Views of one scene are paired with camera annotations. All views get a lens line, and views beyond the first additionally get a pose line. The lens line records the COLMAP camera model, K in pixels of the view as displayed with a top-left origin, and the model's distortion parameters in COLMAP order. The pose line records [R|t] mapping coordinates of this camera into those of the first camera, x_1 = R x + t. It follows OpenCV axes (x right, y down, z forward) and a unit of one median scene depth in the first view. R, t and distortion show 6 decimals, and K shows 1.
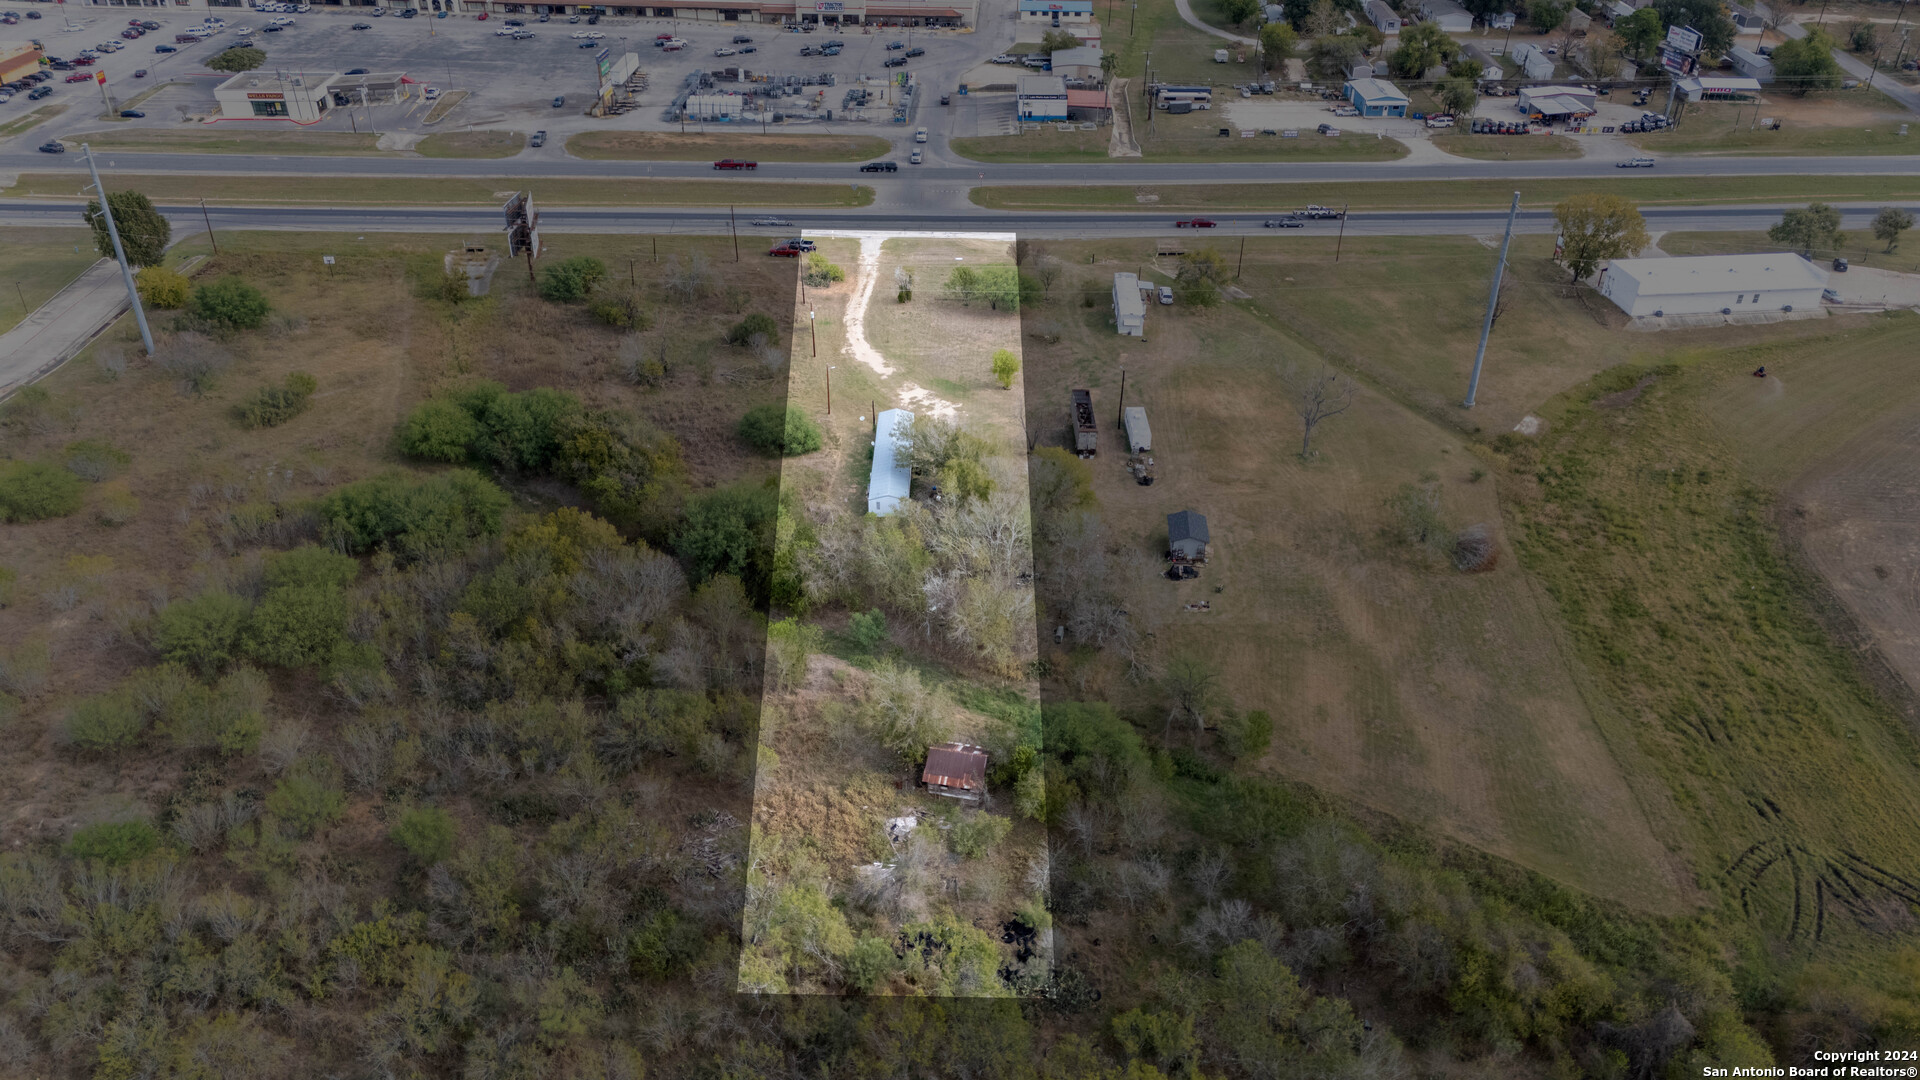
lens RADIAL K [[1407.7, 0, 960.0], [0, 1407.7, 540.0], [0, 0, 1]] dist [0.063662, -0.048034]
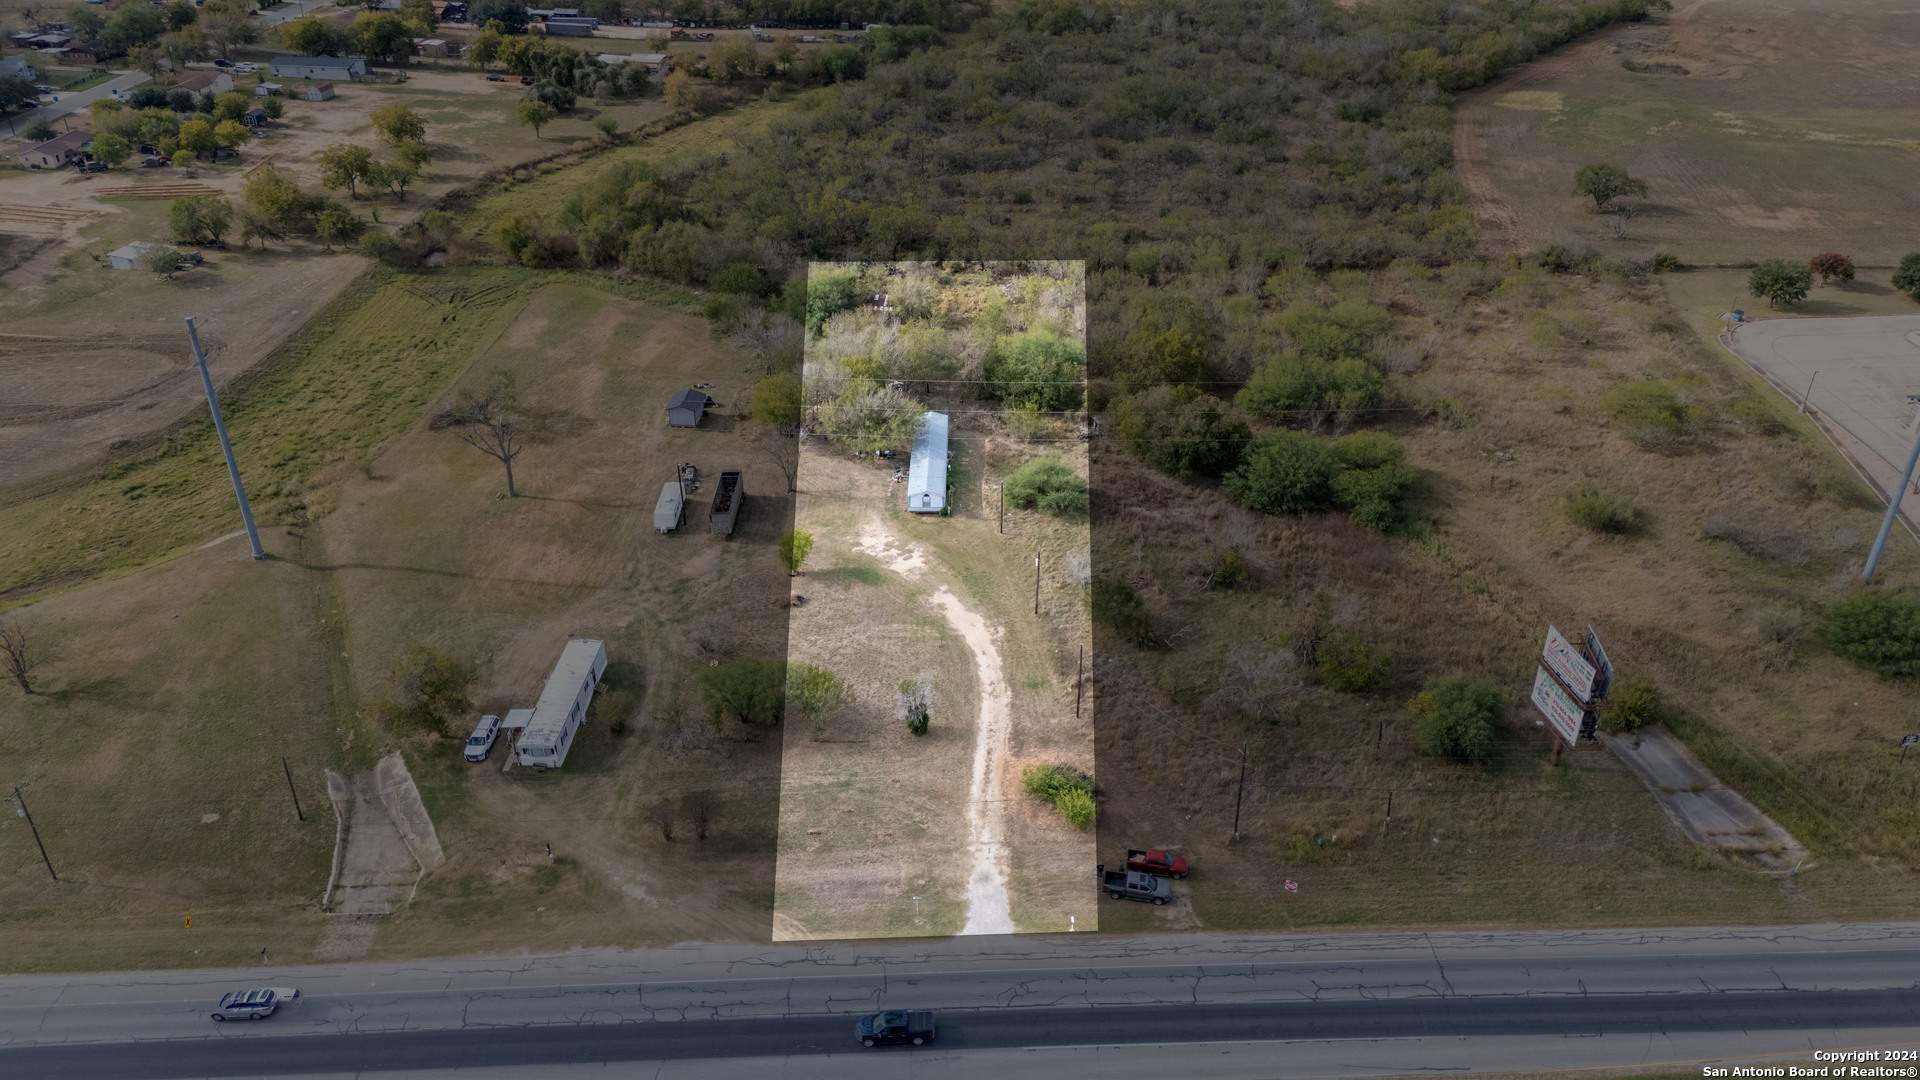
lens RADIAL K [[1407.7, 0, 960.0], [0, 1407.7, 540.0], [0, 0, 1]] dist [0.063662, -0.048034]
pose [[-0.999939, -0.011060, -0.000030, -0.060686], [-0.005125, 0.460967, 0.887403, -0.811530], [-0.009800, 0.887348, -0.460995, 1.298719]]
